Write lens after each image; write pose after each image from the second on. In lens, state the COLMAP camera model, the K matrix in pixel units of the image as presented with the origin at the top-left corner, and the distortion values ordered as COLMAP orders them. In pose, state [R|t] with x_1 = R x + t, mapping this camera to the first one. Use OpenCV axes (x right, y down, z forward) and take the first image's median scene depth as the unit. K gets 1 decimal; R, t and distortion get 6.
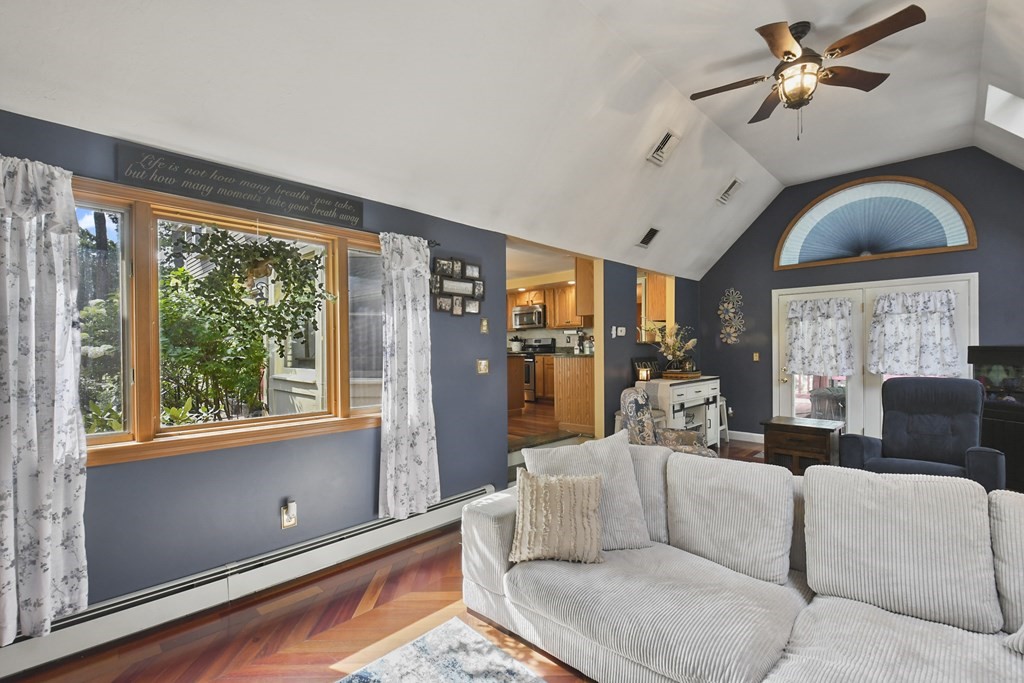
lens RADIAL K [[457.4, 0, 512.3], [0, 457.4, 341.6], [0, 0, 1]] dist [-0.002543, -0.002553]
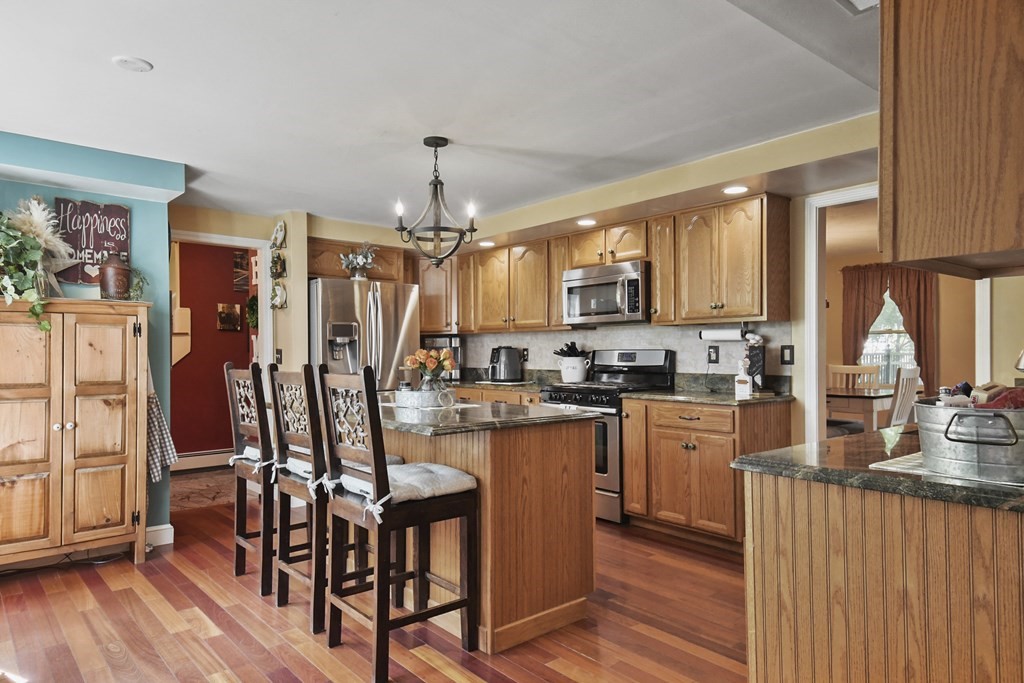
lens RADIAL K [[686.7, 0, 505.8], [0, 686.7, 338.7], [0, 0, 1]] dist [0.008857, 0.000571]
pose [[0.995783, 0.003456, -0.091674, 0.006606], [-0.003660, 0.999991, -0.002051, -0.015171], [0.091666, 0.002377, 0.995787, 0.426660]]
